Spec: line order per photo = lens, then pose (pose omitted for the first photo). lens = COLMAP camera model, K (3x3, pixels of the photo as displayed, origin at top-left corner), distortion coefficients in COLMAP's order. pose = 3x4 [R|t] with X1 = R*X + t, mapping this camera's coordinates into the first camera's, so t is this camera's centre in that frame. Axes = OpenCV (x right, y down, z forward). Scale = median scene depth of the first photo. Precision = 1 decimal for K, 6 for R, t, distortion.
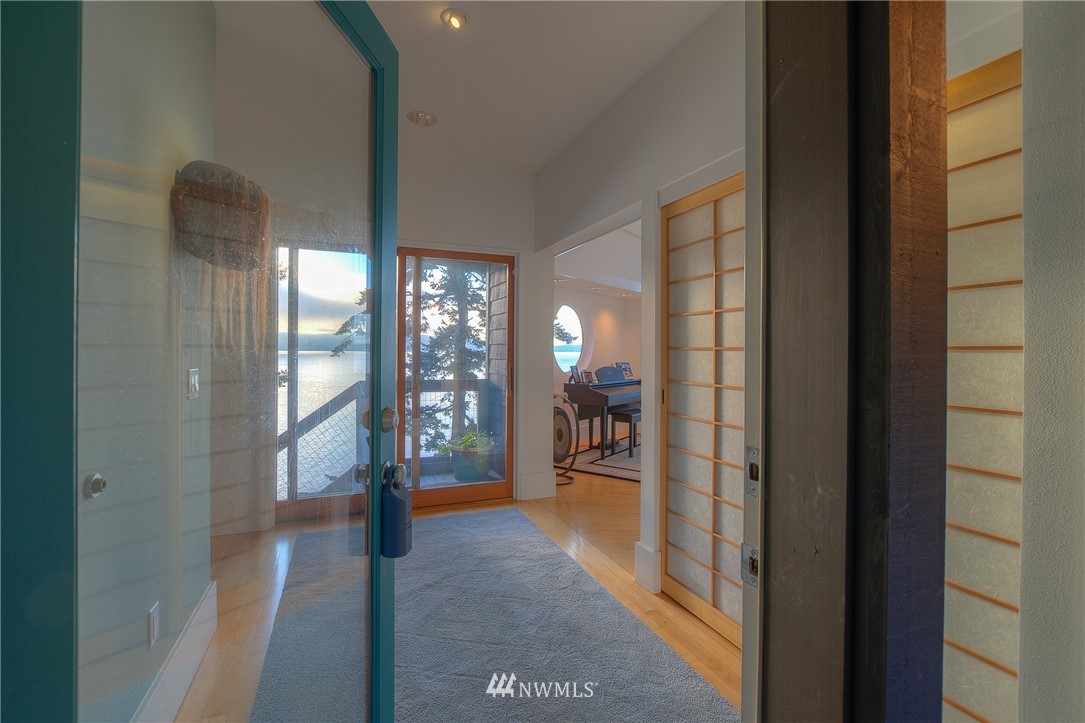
lens RADIAL K [[481.4, 0, 543.1], [0, 481.4, 353.3], [0, 0, 1]] dist [-0.003479, -0.000627]
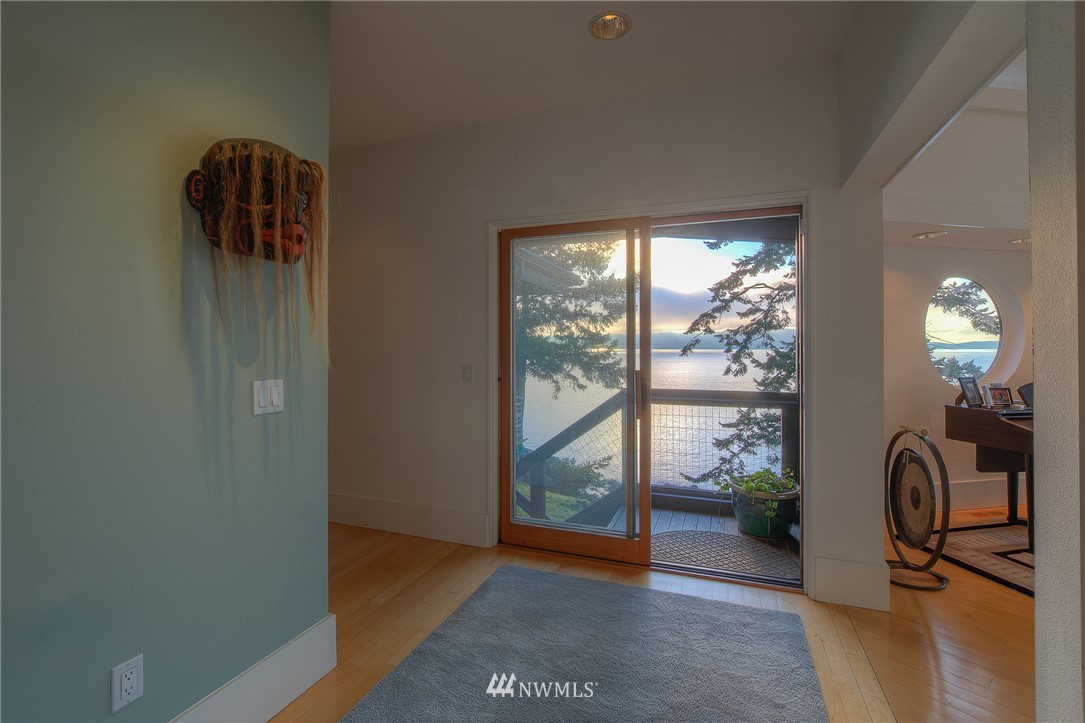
lens RADIAL K [[481.4, 0, 543.1], [0, 481.4, 353.3], [0, 0, 1]] dist [-0.003479, -0.000627]
pose [[0.739219, -0.001535, -0.673463, 0.075463], [0.004467, 0.999987, 0.002624, -0.006960], [0.673450, -0.004948, 0.739216, 0.219718]]
